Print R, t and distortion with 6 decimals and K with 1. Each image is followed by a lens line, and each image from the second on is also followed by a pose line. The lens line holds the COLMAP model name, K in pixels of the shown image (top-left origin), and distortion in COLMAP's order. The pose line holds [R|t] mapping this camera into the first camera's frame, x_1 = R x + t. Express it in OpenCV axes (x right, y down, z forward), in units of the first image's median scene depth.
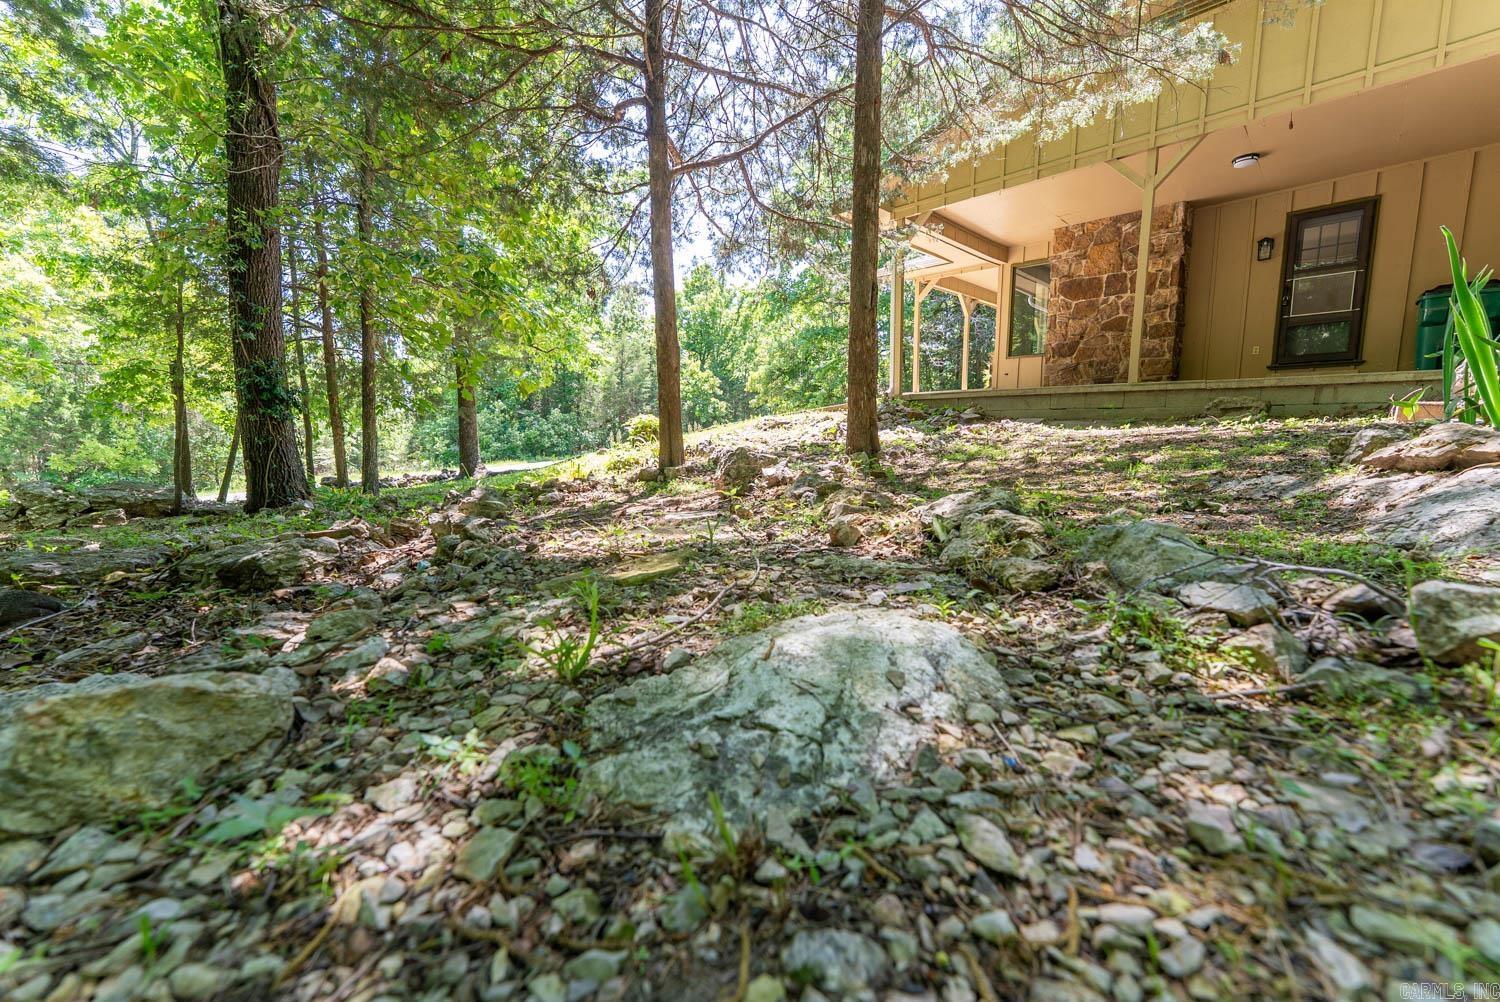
lens RADIAL K [[601.6, 0, 745.2], [0, 601.6, 503.8], [0, 0, 1]] dist [-0.001746, 0.000125]
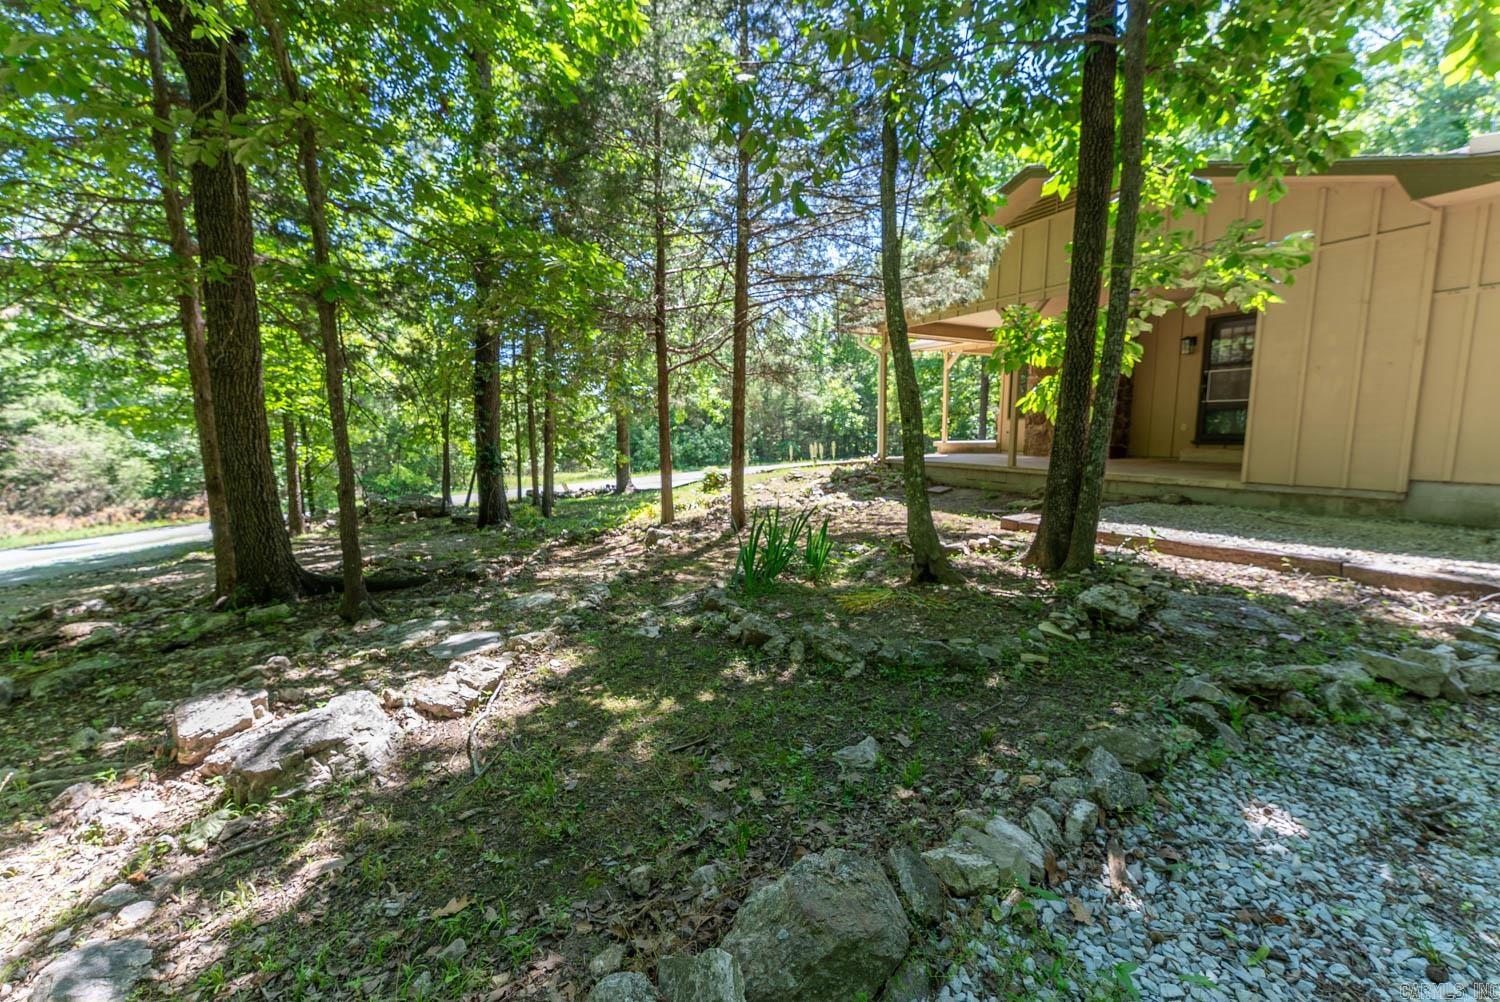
lens RADIAL K [[601.6, 0, 745.2], [0, 601.6, 503.8], [0, 0, 1]] dist [-0.001746, 0.000125]
pose [[0.959537, 0.036292, -0.279233, 0.204569], [-0.035204, 0.999340, 0.008913, -0.048175], [0.279372, 0.001278, 0.960182, -0.236009]]
